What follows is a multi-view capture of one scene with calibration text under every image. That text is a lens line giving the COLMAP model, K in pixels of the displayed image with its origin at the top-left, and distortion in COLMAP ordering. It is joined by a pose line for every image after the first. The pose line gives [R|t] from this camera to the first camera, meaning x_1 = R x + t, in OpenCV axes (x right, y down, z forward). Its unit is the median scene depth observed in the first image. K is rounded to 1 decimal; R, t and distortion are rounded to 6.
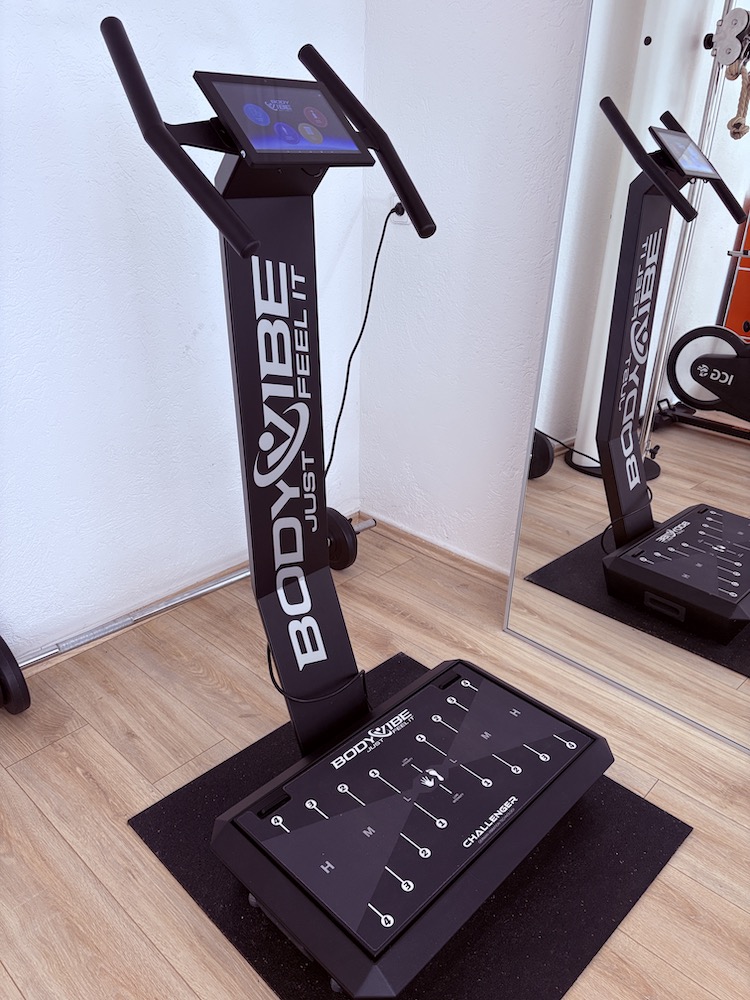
lens RADIAL K [[763.1, 0, 371.9], [0, 763.1, 503.7], [0, 0, 1]] dist [0.084612, -0.092182]
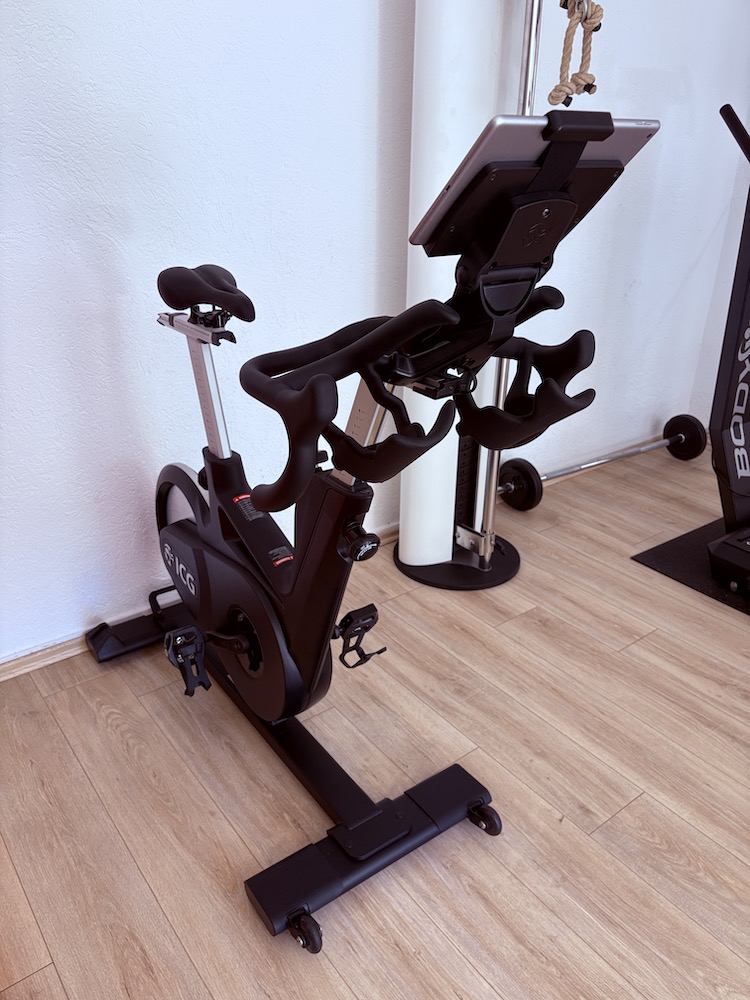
lens RADIAL K [[763.1, 0, 371.9], [0, 763.1, 503.7], [0, 0, 1]] dist [0.084612, -0.092182]
pose [[0.987507, 0.059674, -0.145841, -0.653276], [-0.061816, 0.998035, -0.010200, 0.349837], [0.144946, 0.019088, 0.989255, -0.799516]]
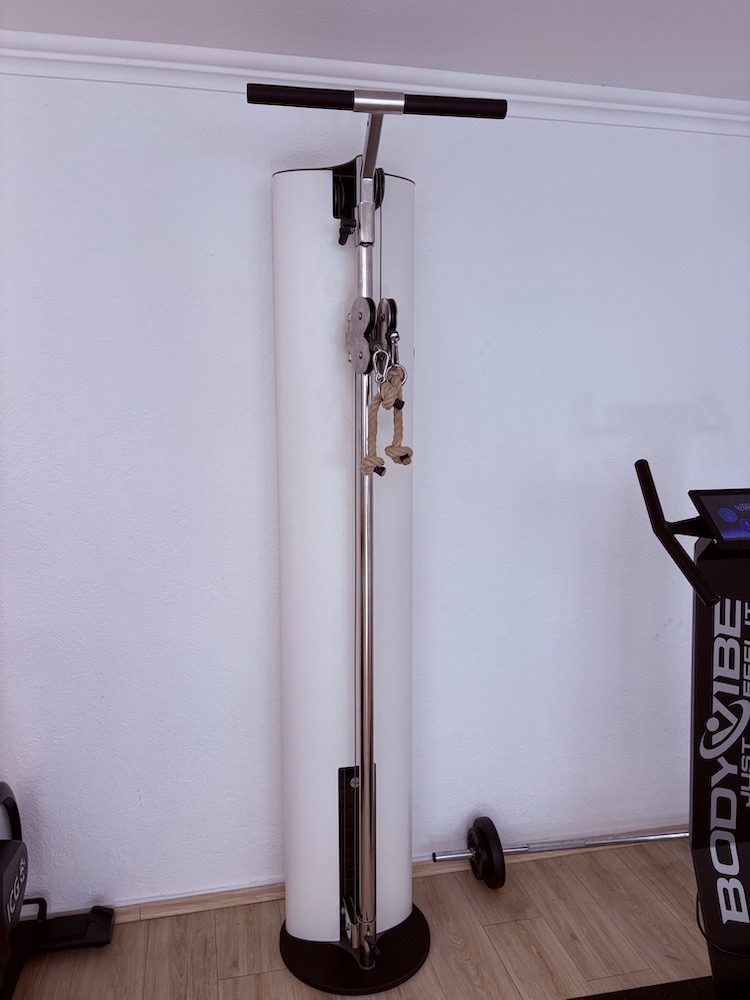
lens RADIAL K [[763.1, 0, 371.9], [0, 763.1, 503.7], [0, 0, 1]] dist [0.084612, -0.092182]
pose [[0.833317, 0.054380, -0.550114, 0.084585], [-0.221756, 0.944453, -0.242557, 0.014393], [0.506366, 0.324118, 0.799088, -0.478527]]
